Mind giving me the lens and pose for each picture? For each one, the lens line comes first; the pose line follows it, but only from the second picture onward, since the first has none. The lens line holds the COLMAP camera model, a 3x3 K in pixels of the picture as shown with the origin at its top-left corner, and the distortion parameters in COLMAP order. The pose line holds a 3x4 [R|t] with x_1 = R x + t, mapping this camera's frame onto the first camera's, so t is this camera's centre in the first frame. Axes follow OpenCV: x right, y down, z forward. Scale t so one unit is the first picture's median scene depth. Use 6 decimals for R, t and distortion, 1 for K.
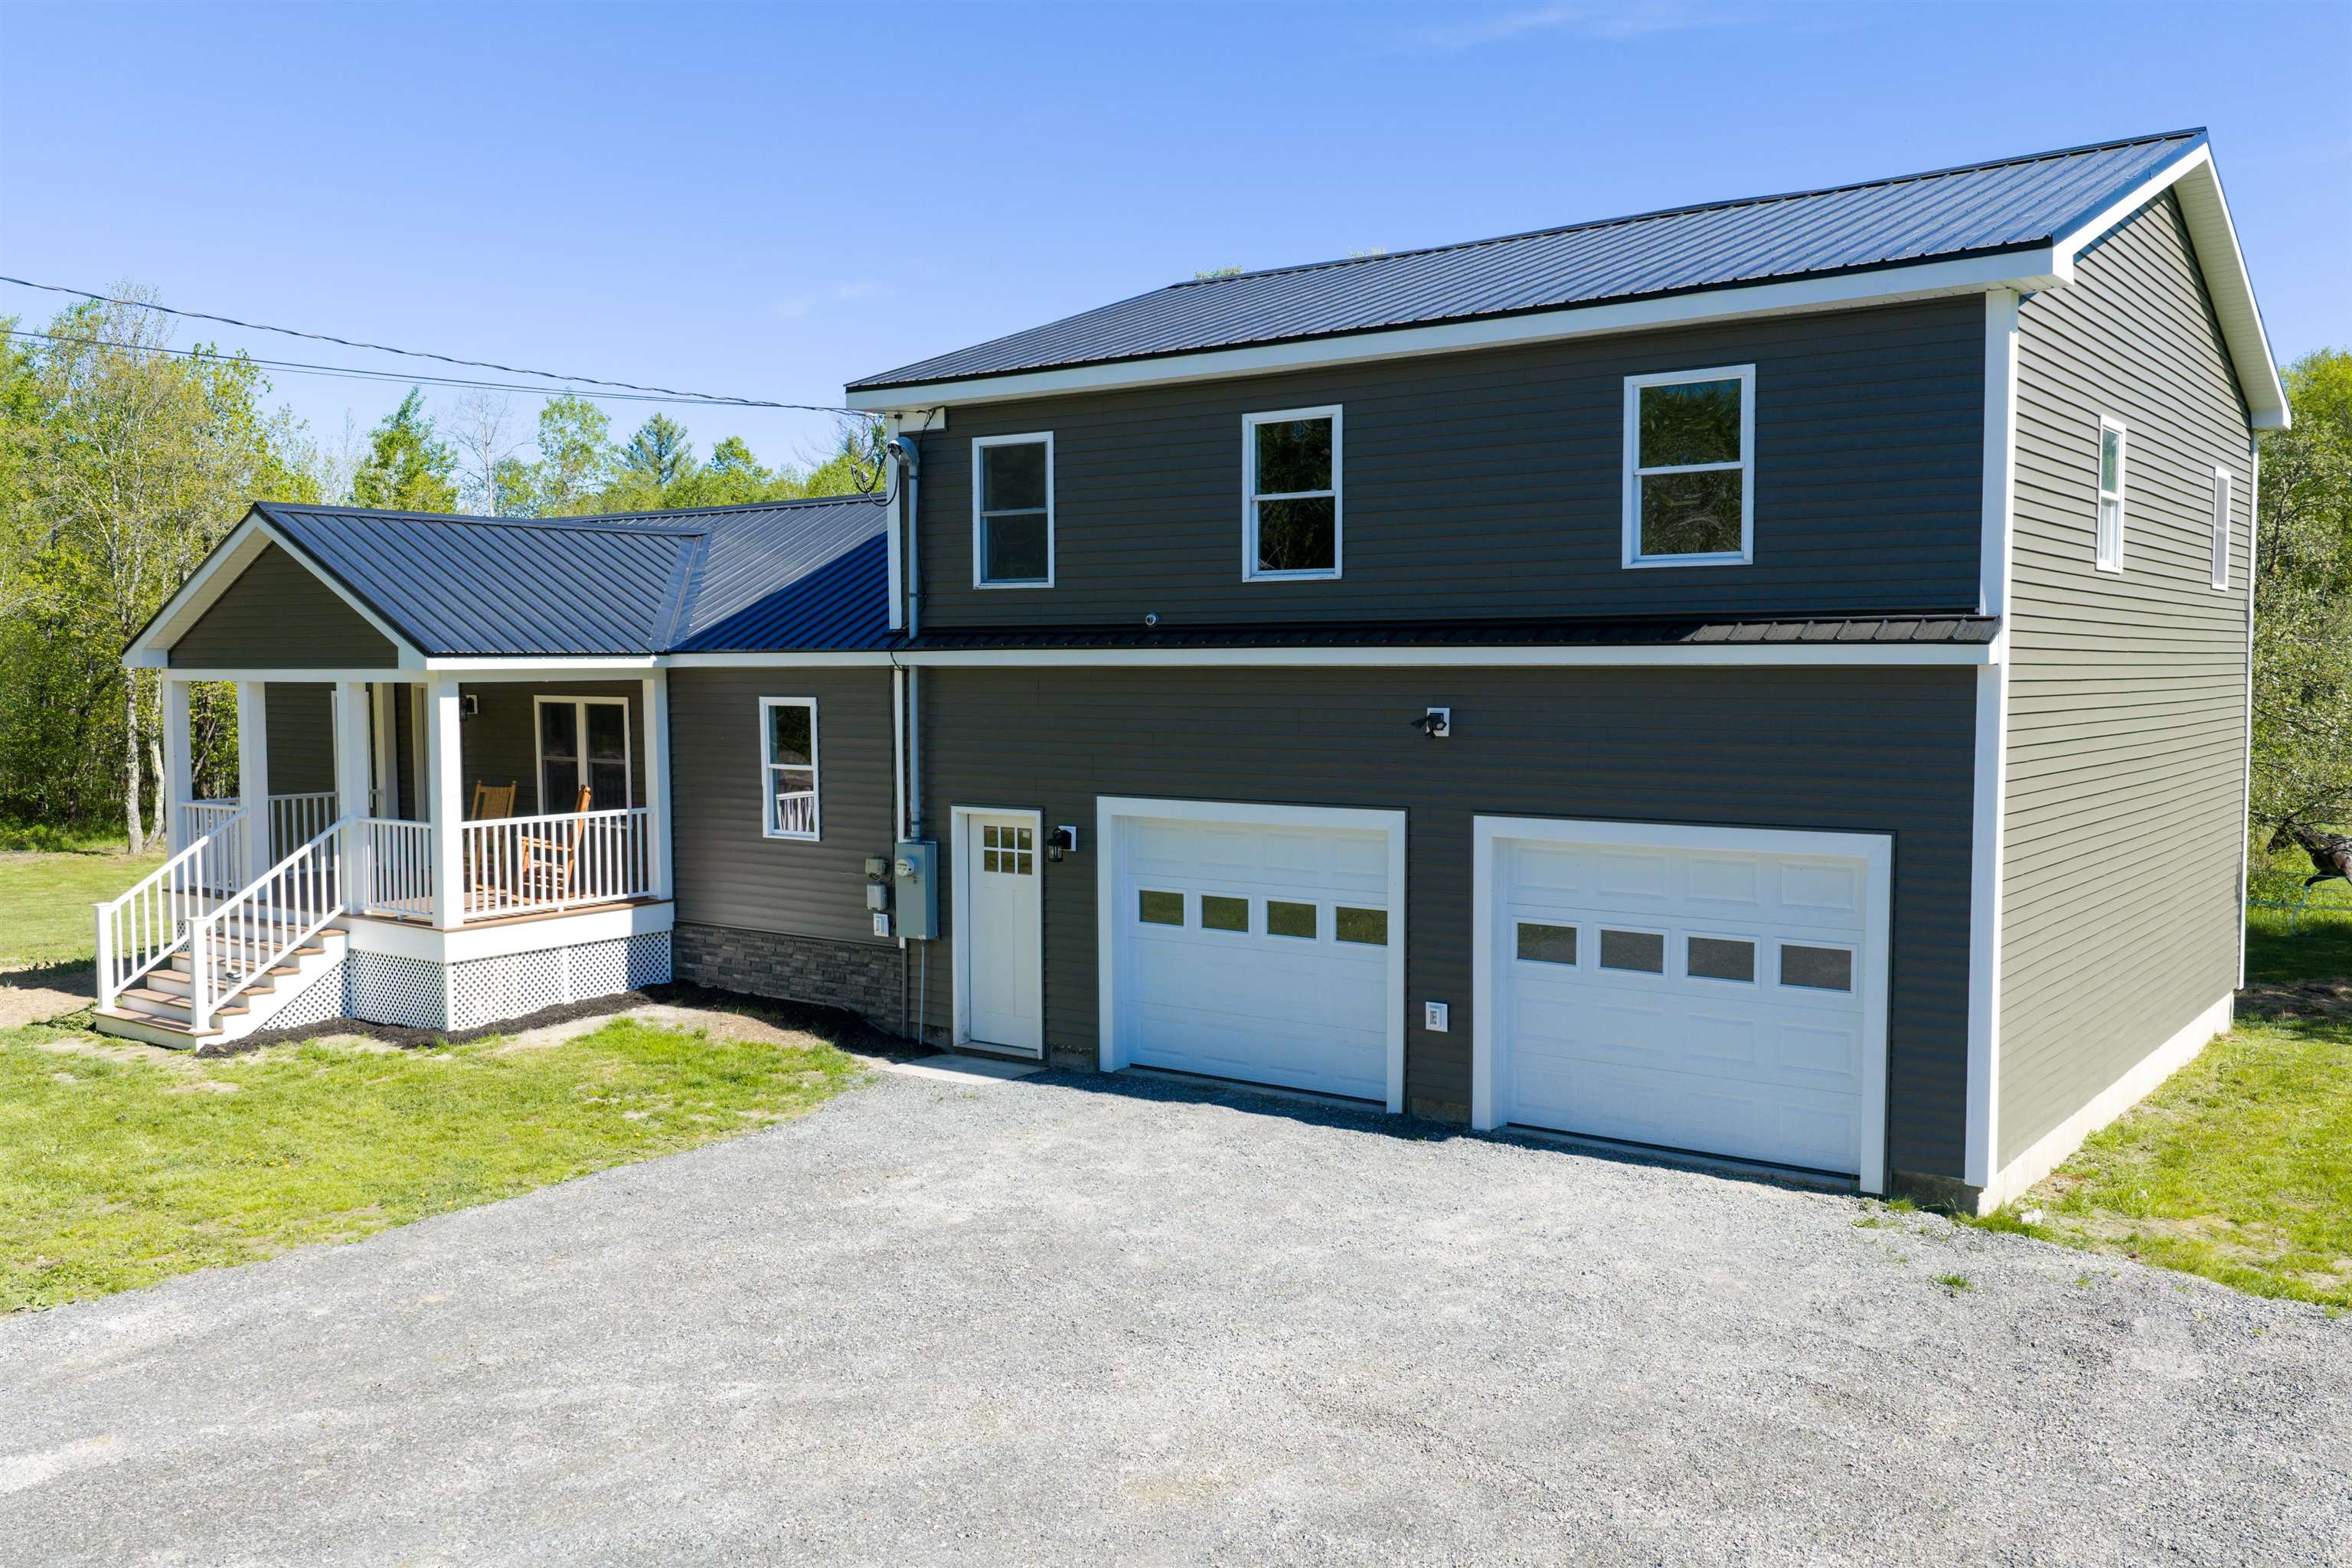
lens RADIAL K [[1948.5, 0, 1176.0], [0, 1948.5, 784.0], [0, 0, 1]] dist [0.016307, -0.022112]
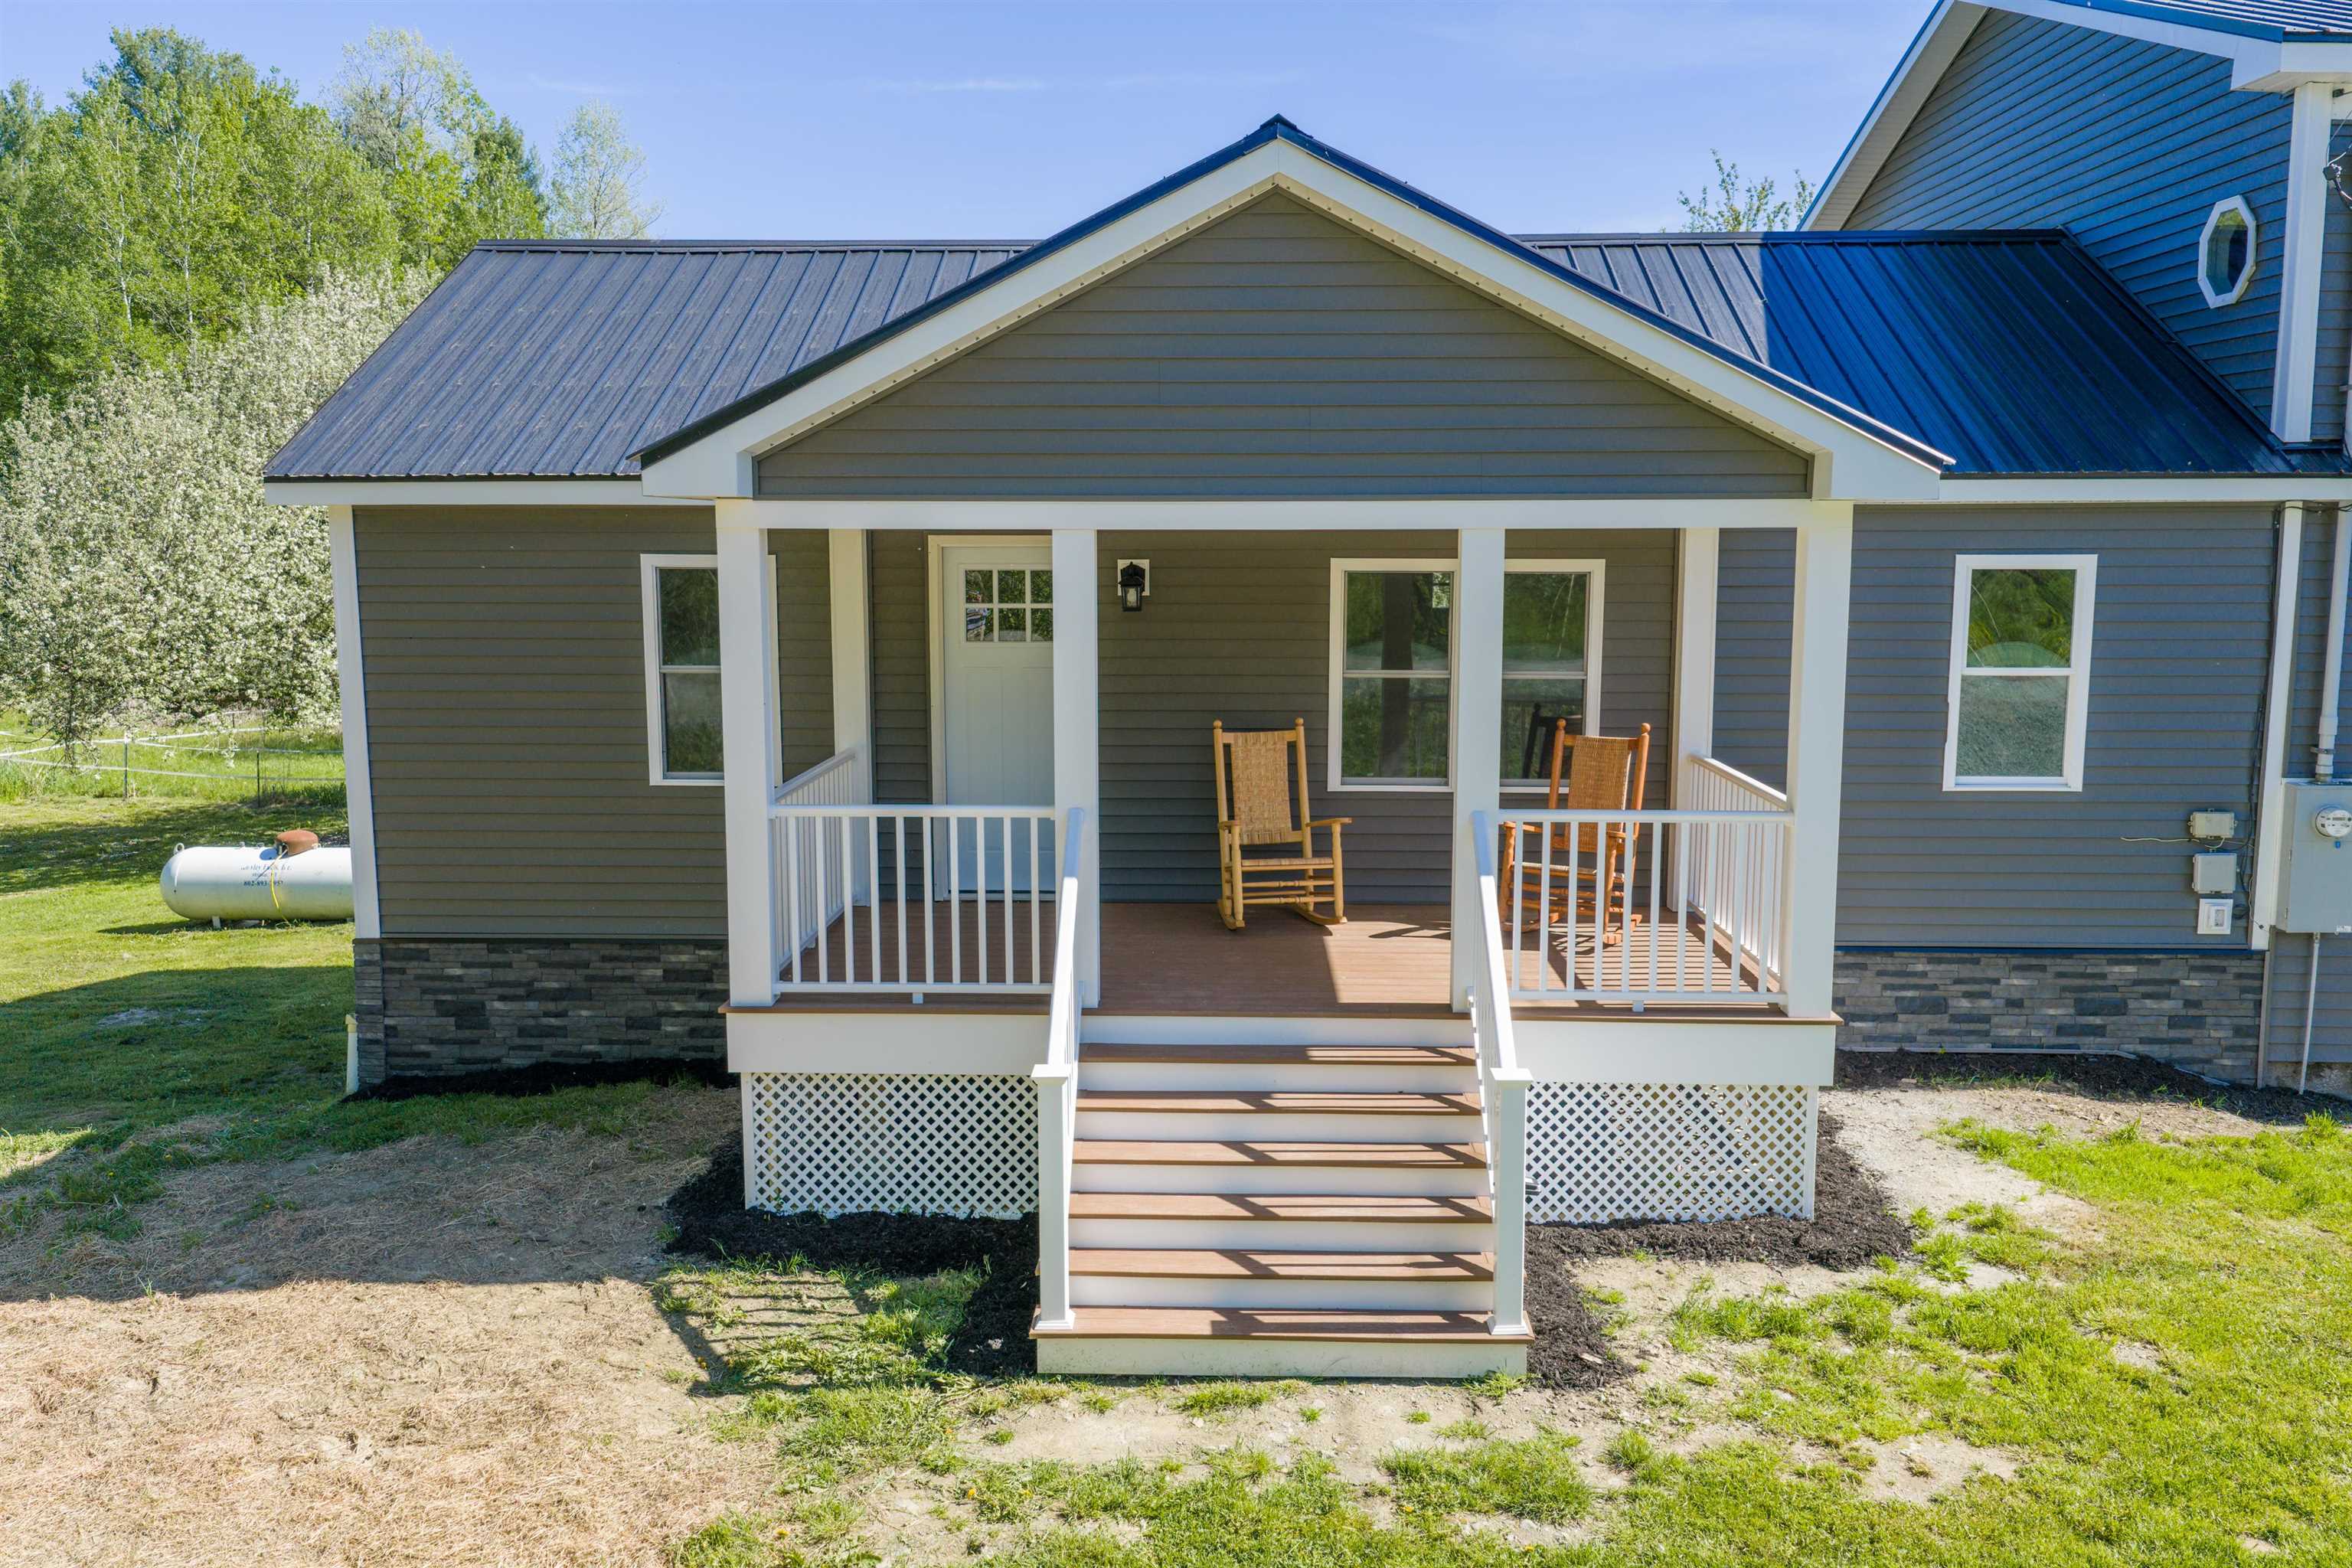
lens RADIAL K [[1948.5, 0, 1176.0], [0, 1948.5, 784.0], [0, 0, 1]] dist [0.016307, -0.022112]
pose [[0.820148, -0.070934, 0.567738, -0.854498], [0.033718, 0.996553, 0.075801, -0.032313], [-0.571157, -0.043025, 0.819712, 0.737434]]
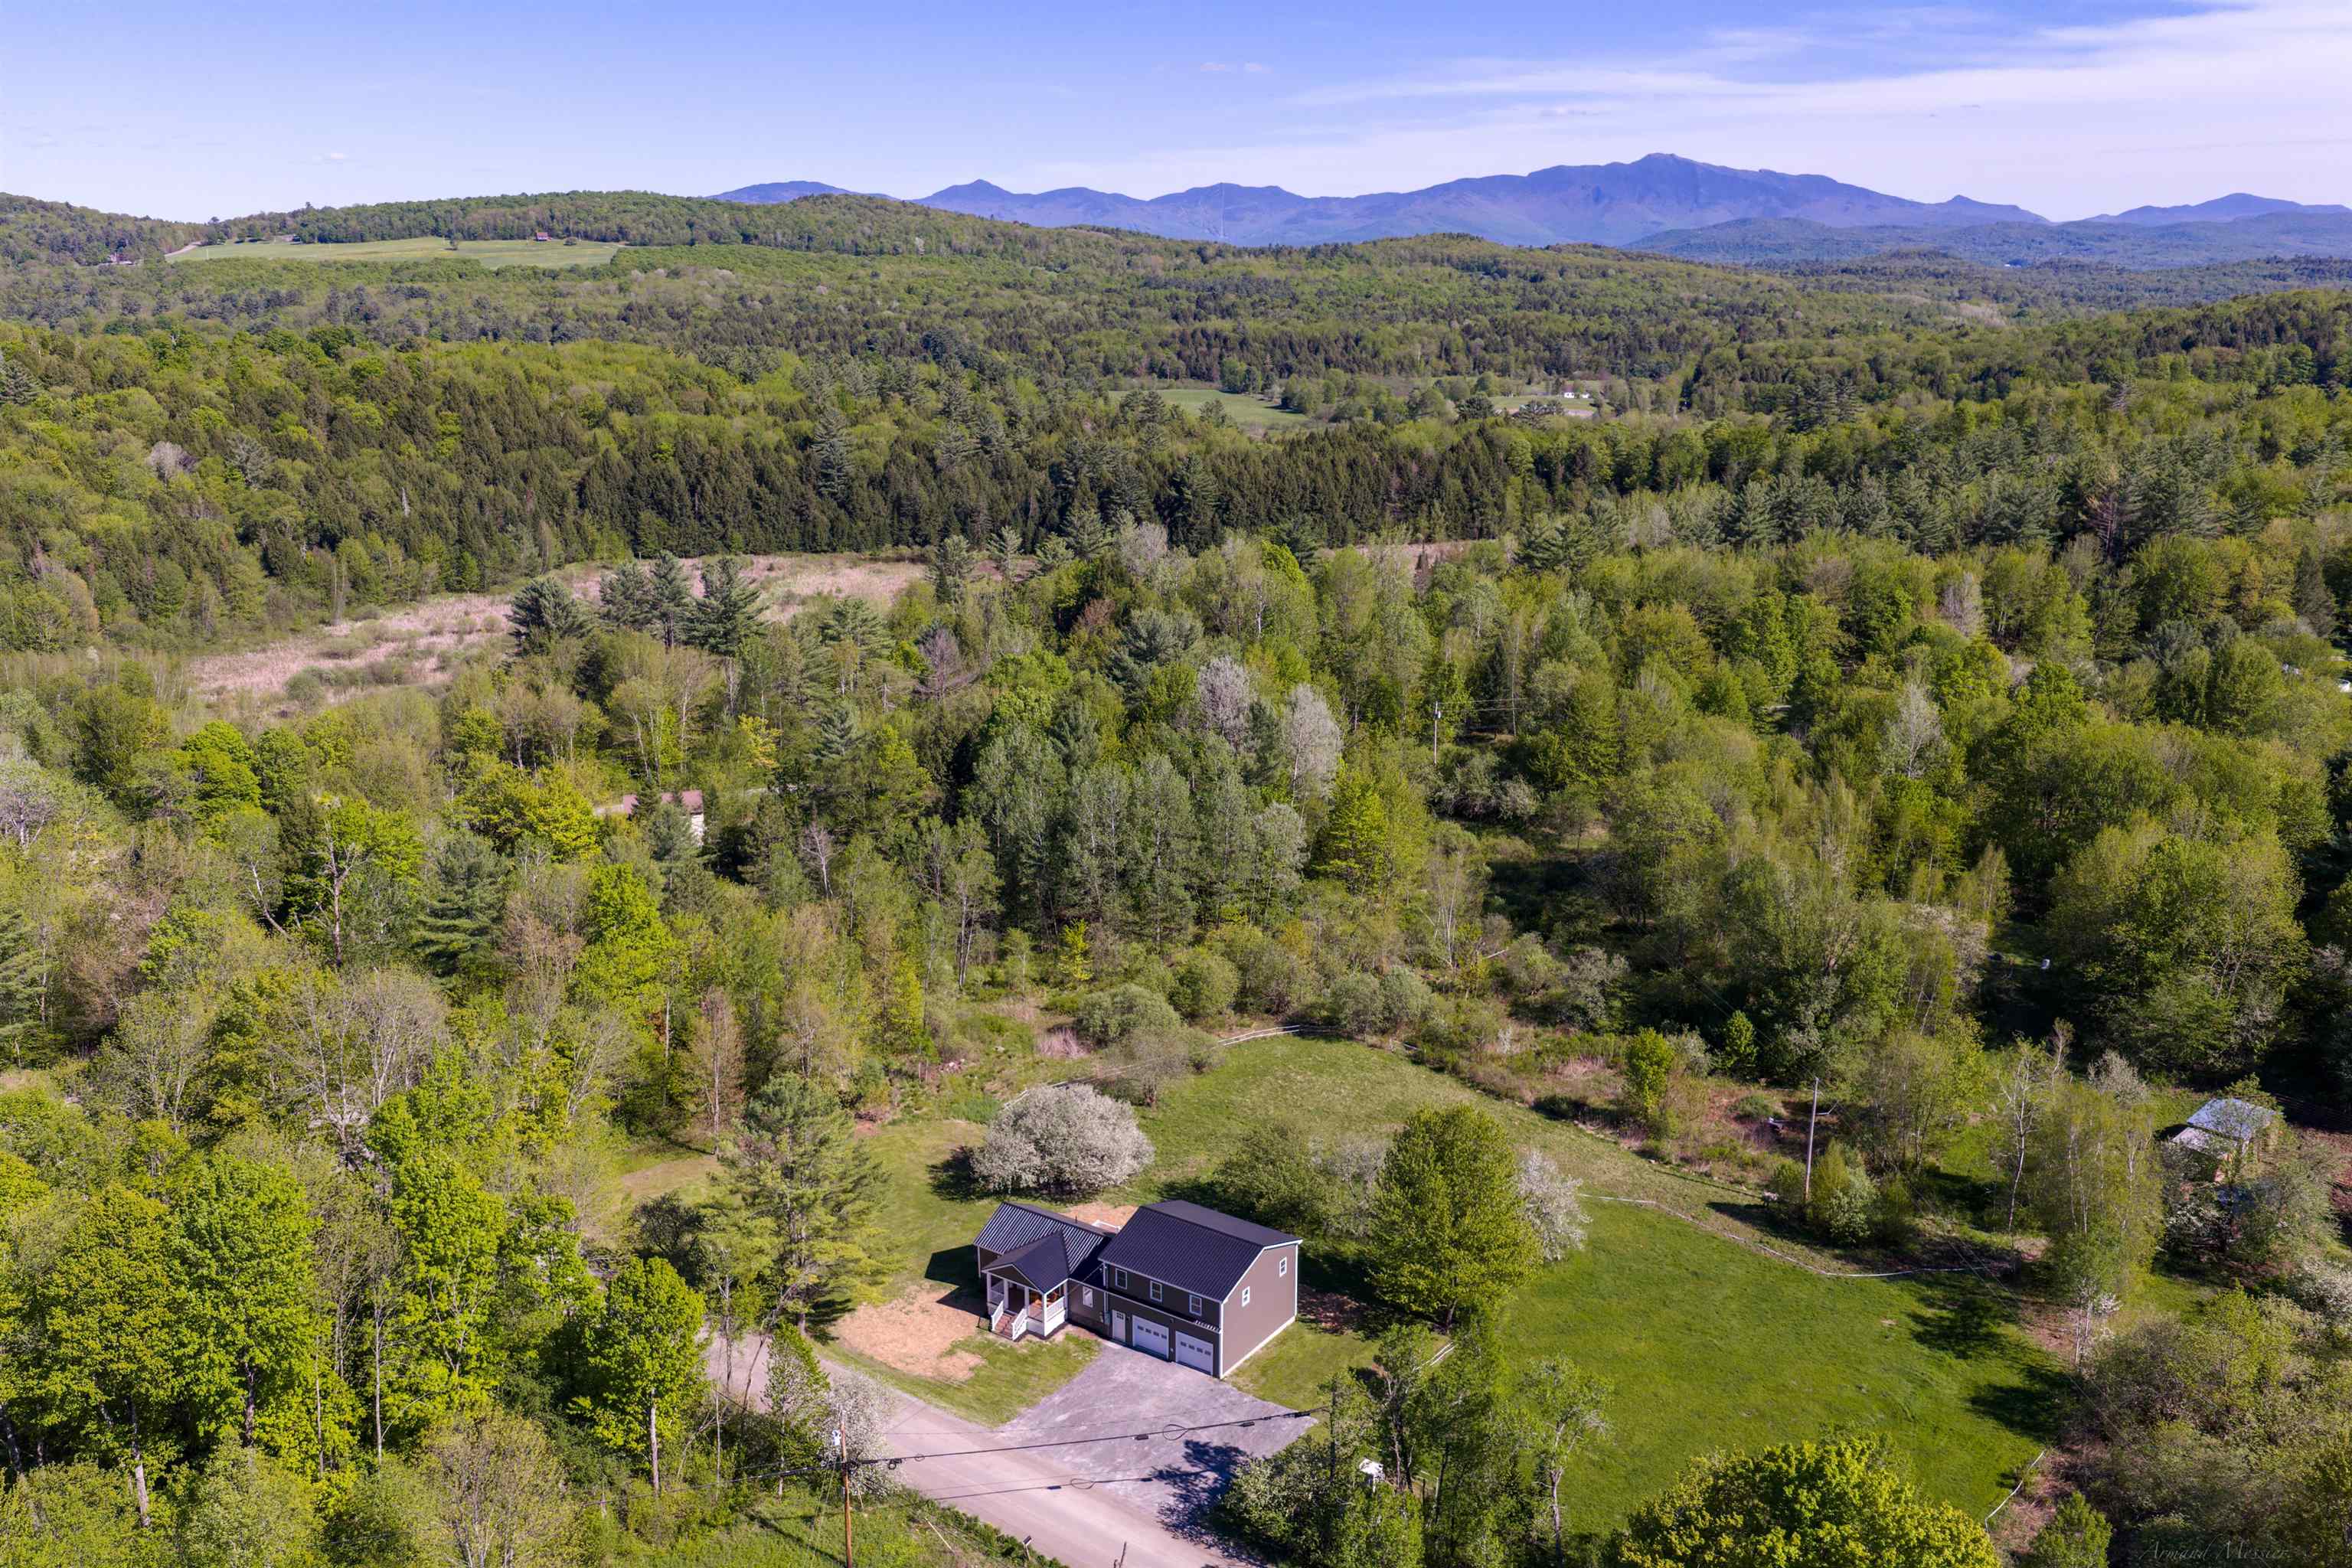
lens RADIAL K [[1914.0, 0, 1165.8], [0, 1914.0, 828.1], [0, 0, 1]] dist [0.011875, -0.006876]
pose [[0.999381, -0.008763, 0.034084, -0.152984], [0.001166, 0.976213, 0.216812, -3.642638], [-0.035173, -0.216638, 0.975618, -6.239290]]
